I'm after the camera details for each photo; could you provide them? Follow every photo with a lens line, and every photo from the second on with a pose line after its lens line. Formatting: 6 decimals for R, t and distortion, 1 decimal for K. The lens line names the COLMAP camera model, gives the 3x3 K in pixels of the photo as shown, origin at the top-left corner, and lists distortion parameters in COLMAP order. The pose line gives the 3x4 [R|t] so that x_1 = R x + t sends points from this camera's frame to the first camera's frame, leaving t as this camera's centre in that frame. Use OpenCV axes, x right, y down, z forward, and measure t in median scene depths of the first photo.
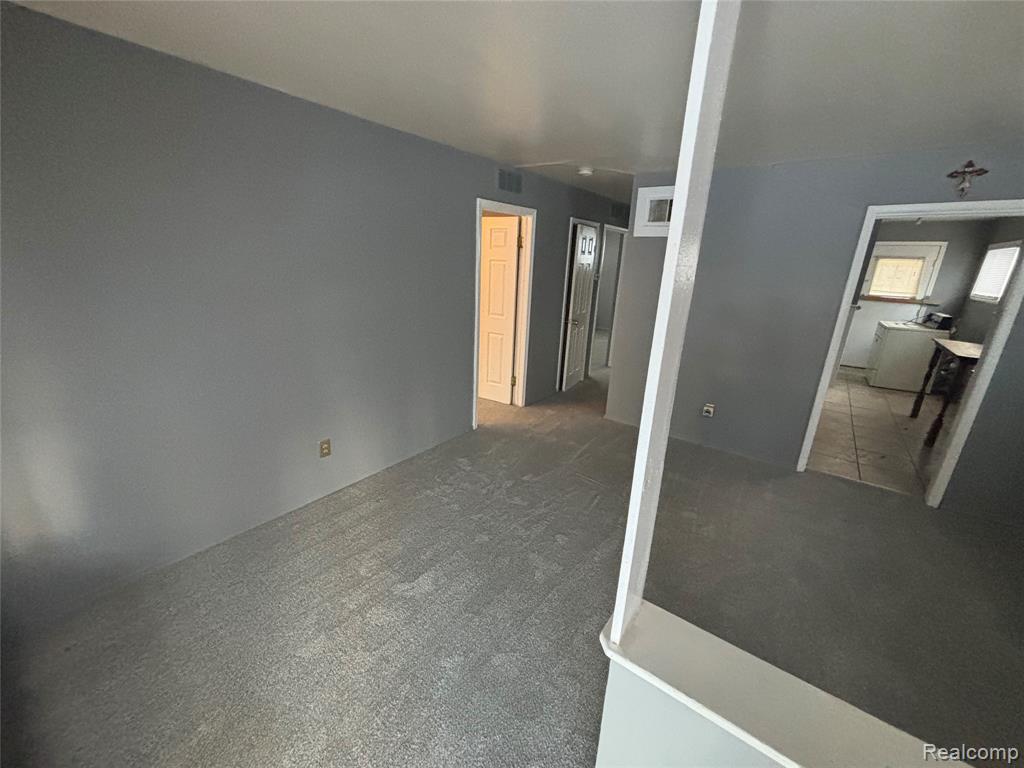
lens RADIAL K [[410.5, 0, 502.3], [0, 410.5, 385.2], [0, 0, 1]] dist [-0.000914, -0.001261]
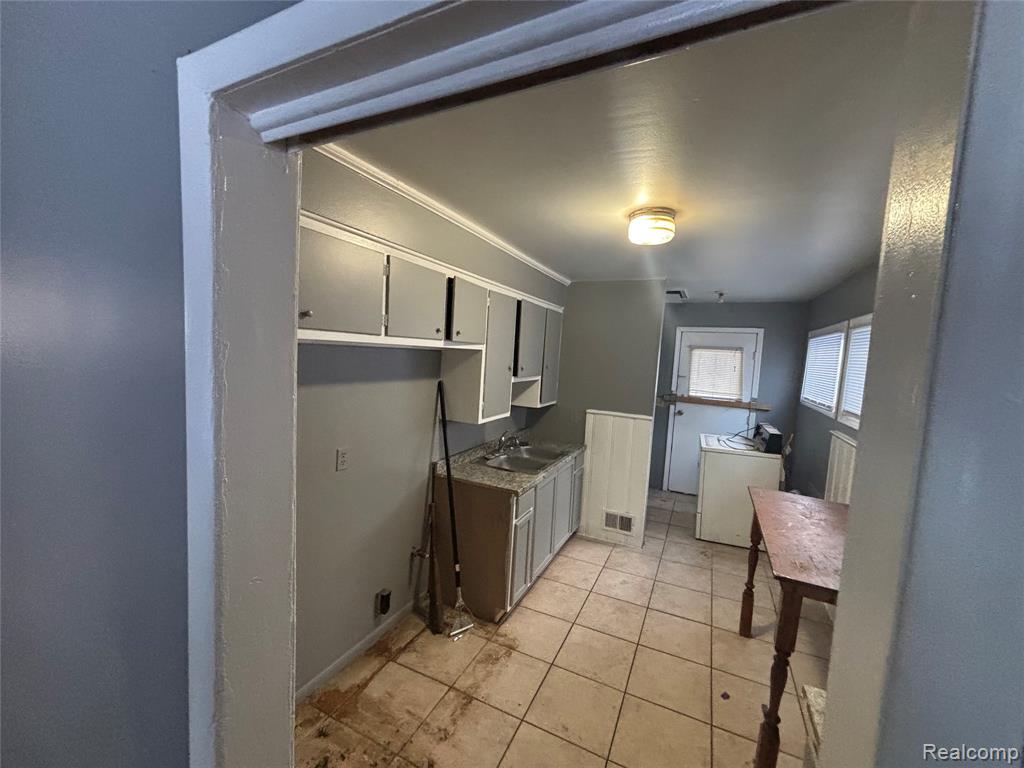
lens RADIAL K [[410.5, 0, 511.9], [0, 410.5, 379.0], [0, 0, 1]] dist [-0.000914, -0.001261]
pose [[0.980214, 0.001135, 0.197935, 0.645114], [0.042333, 0.975644, -0.215238, -0.154192], [-0.193359, 0.219359, 0.956292, 0.513532]]
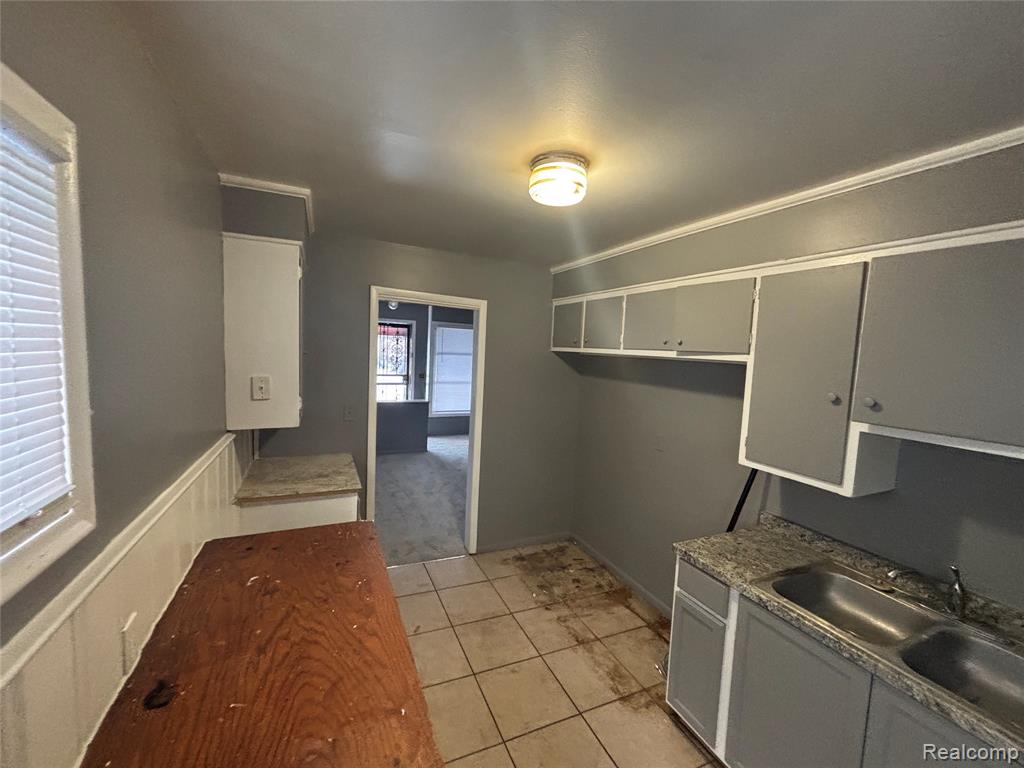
lens RADIAL K [[410.5, 0, 510.5], [0, 410.5, 384.1], [0, 0, 1]] dist [-0.000914, -0.001261]
pose [[-0.470474, 0.017685, -0.882237, 1.155036], [-0.322776, 0.927063, 0.190711, -0.288643], [0.821261, 0.374489, -0.430450, 1.008226]]
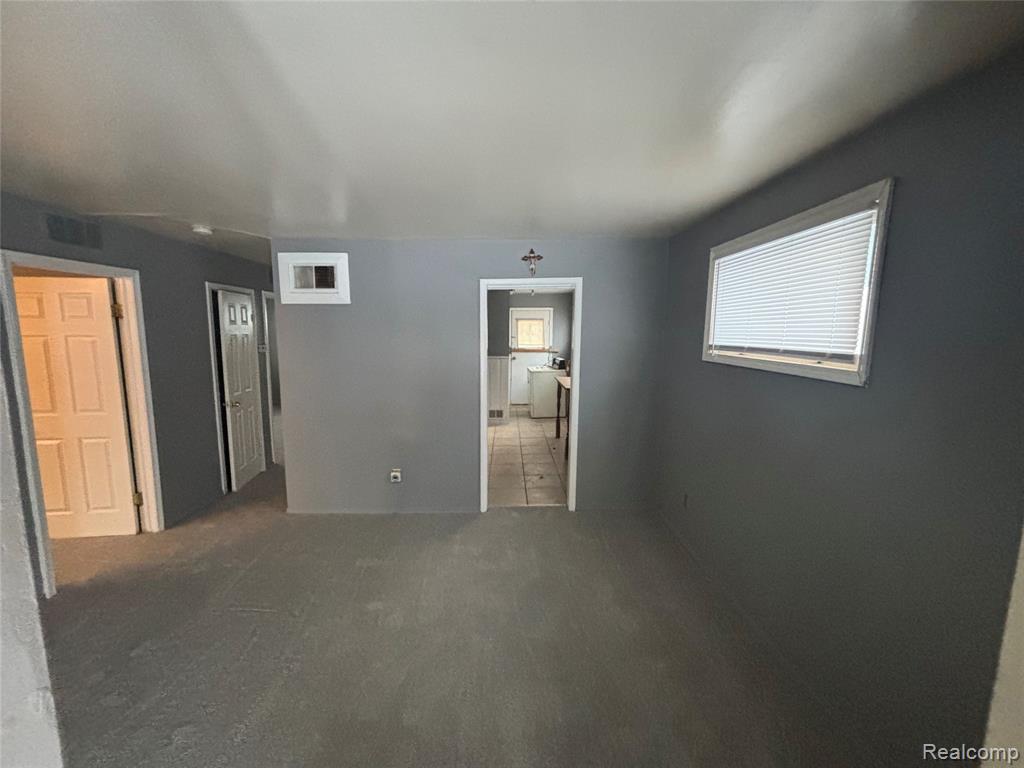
lens RADIAL K [[410.5, 0, 509.1], [0, 410.5, 383.3], [0, 0, 1]] dist [-0.000914, -0.001261]
pose [[0.789823, -0.116375, 0.602192, 0.129205], [0.211680, 0.973227, -0.089556, -0.005755], [-0.575648, 0.198206, 0.793312, 0.029717]]
